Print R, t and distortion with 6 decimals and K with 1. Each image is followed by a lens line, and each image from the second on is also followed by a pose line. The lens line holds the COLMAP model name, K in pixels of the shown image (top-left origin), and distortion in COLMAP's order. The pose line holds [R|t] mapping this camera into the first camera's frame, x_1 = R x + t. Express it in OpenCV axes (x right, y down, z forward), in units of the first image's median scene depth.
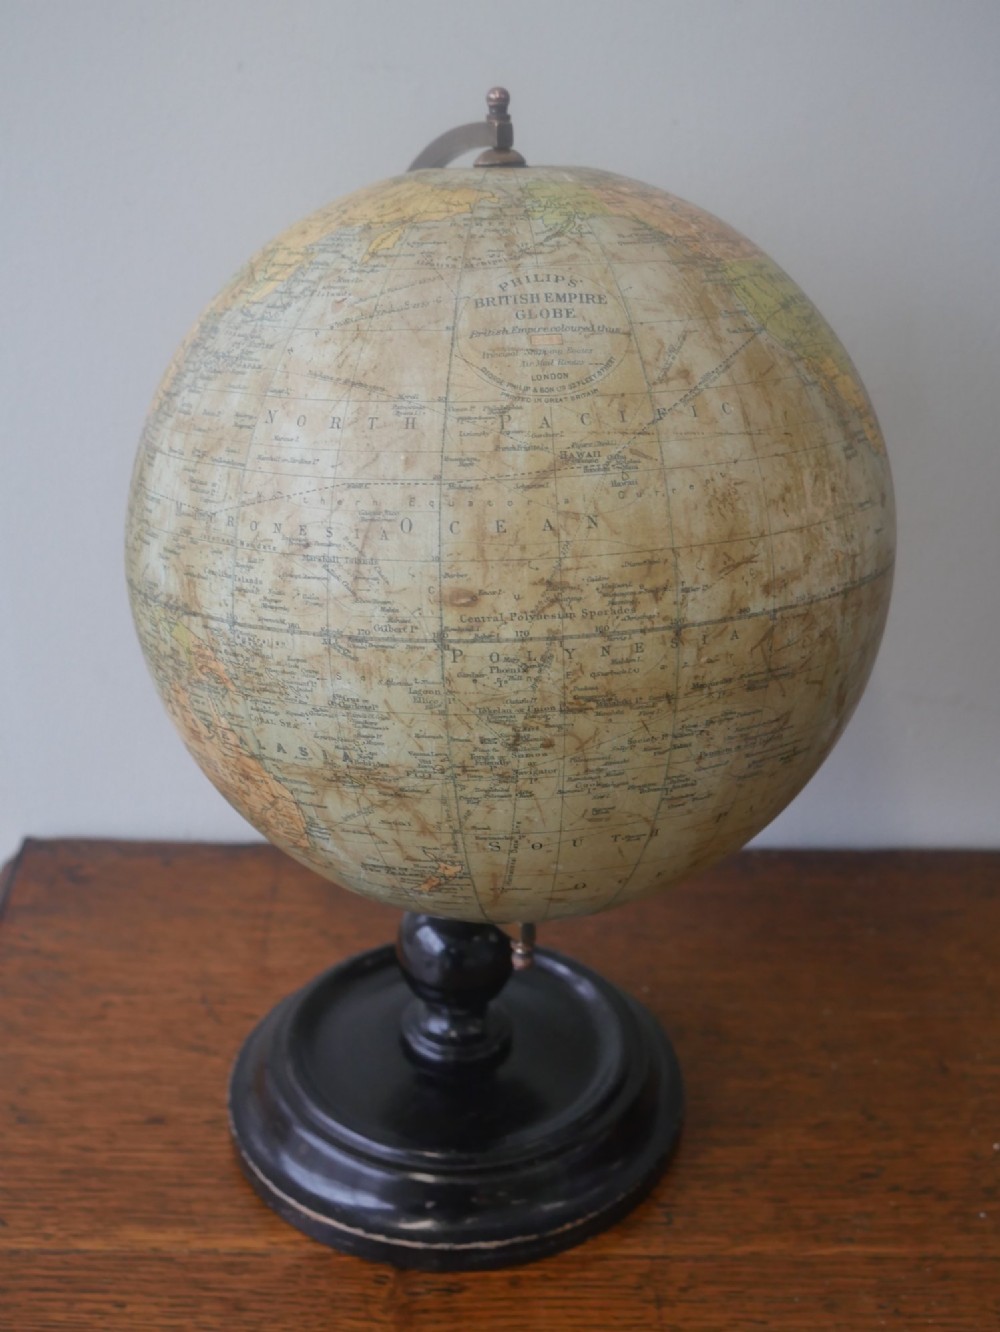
lens RADIAL K [[1932.7, 0, 500.0], [0, 1932.7, 666.0], [0, 0, 1]] dist [0.092877, -0.436617]
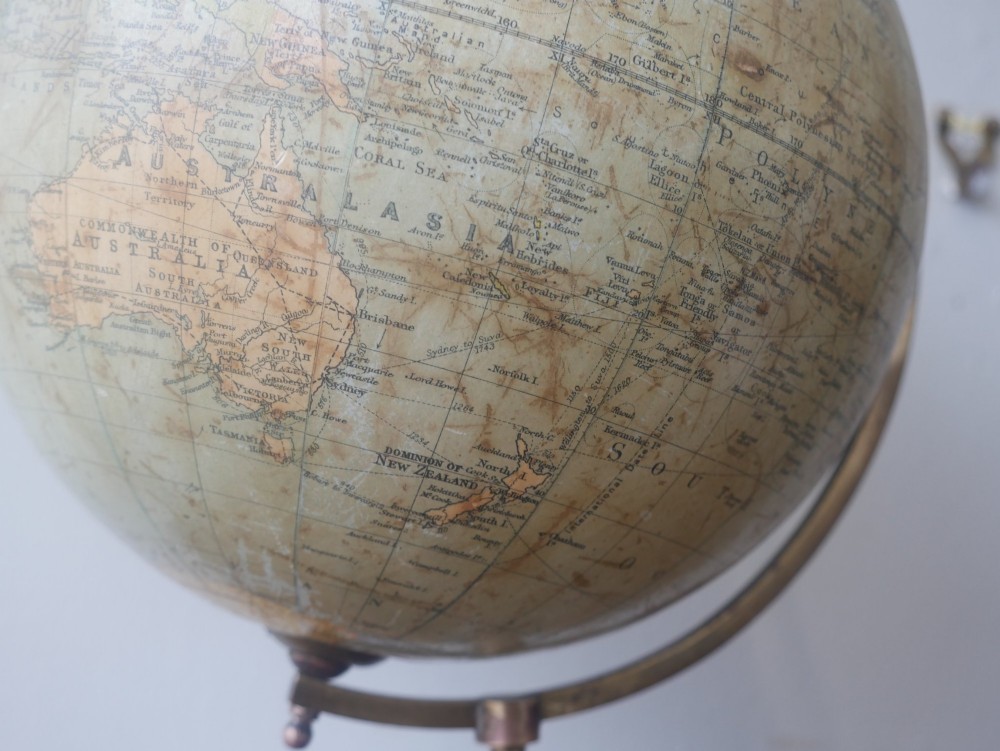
lens RADIAL K [[1443.0, 0, 446.1], [0, 1443.0, 376.0], [0, 0, 1]] dist [0.065442, -0.020243]
pose [[0.775036, 0.321344, 0.544112, -0.355608], [-0.113836, 0.917961, -0.379985, 0.283551], [-0.621579, 0.232563, 0.748033, 0.665585]]
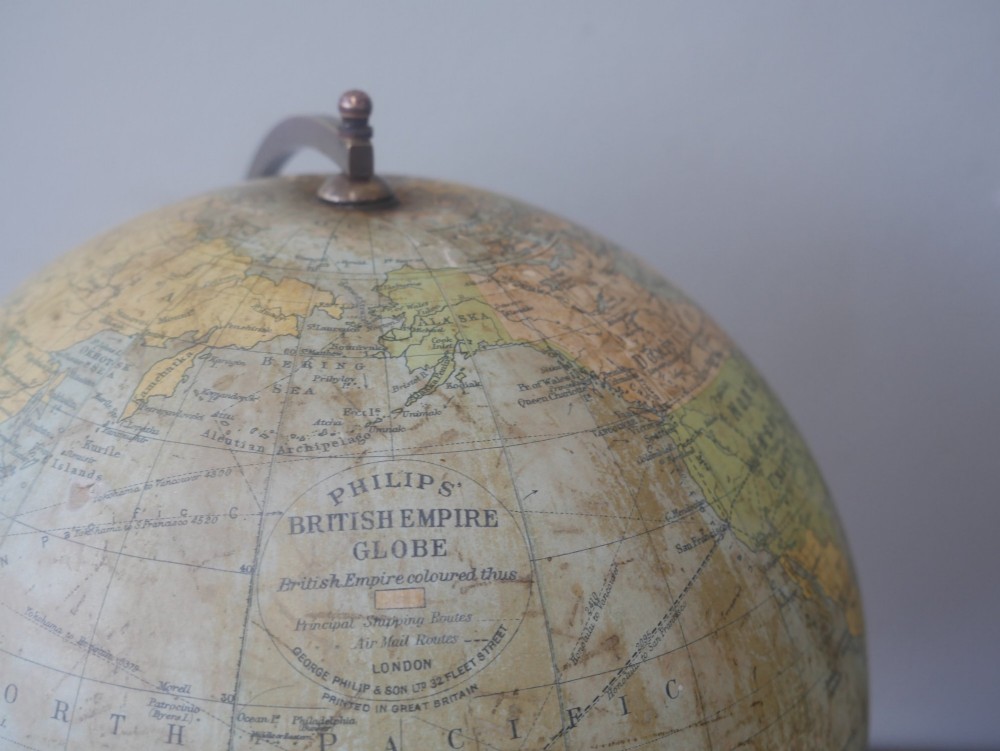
lens RADIAL K [[1451.0, 0, 500.0], [0, 1451.0, 375.5], [0, 0, 1]] dist [0.092877, -0.436617]
pose [[0.997059, 0.037413, 0.066885, 0.021708], [-0.045246, 0.991776, 0.119721, -0.292755], [-0.061856, -0.122395, 0.990552, 0.524663]]
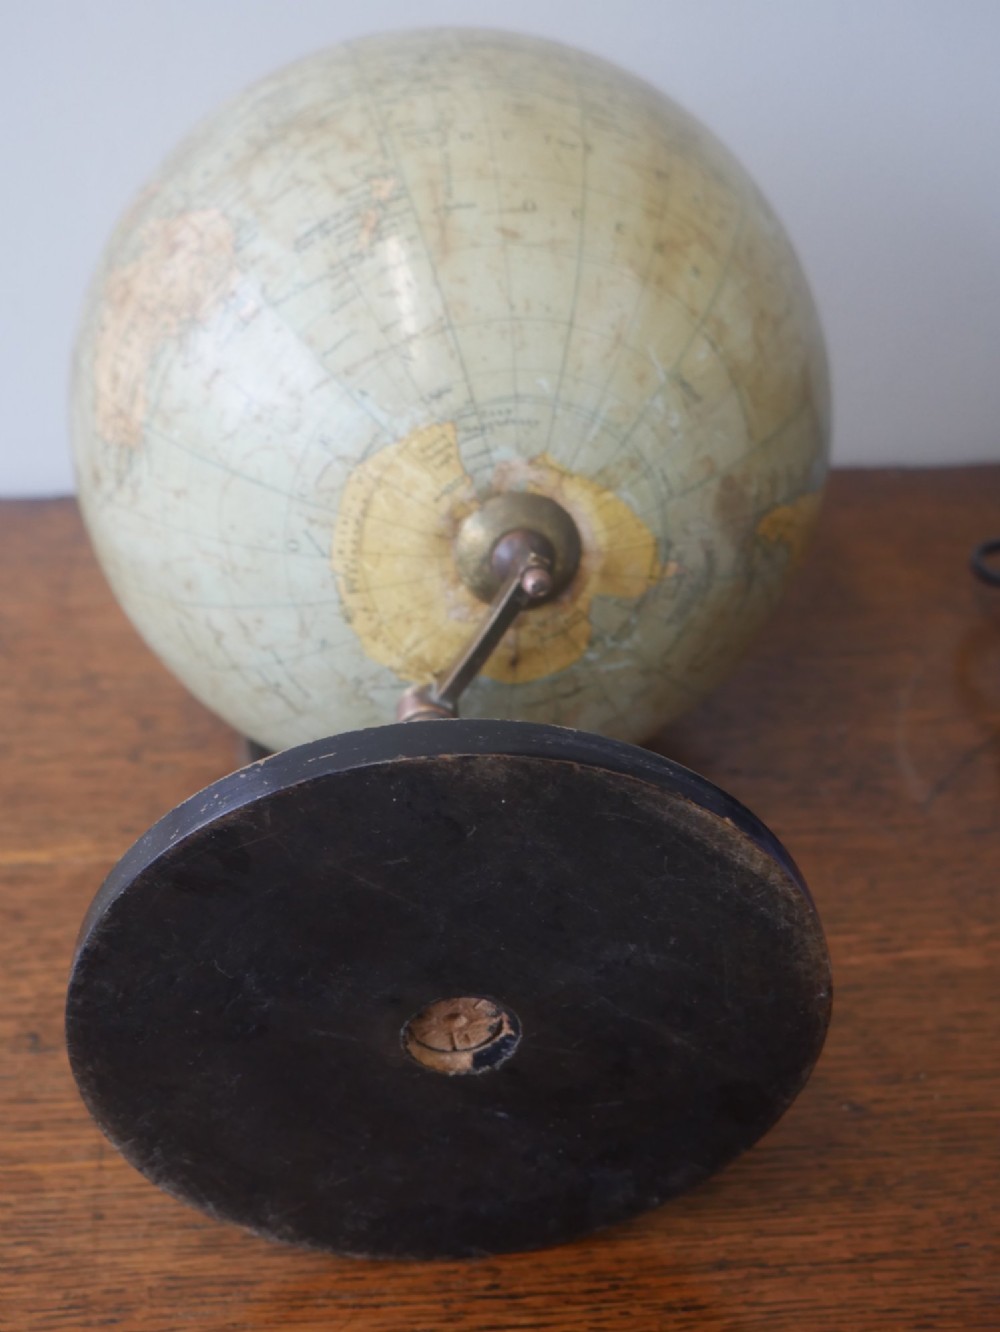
lens RADIAL K [[1932.7, 0, 500.0], [0, 1932.7, 666.0], [0, 0, 1]] dist [0.092877, -0.436617]
pose [[0.986228, -0.131336, 0.100529, -0.100499], [0.122973, 0.175821, -0.976711, 1.130415], [0.110602, 0.975622, 0.189550, 1.115979]]
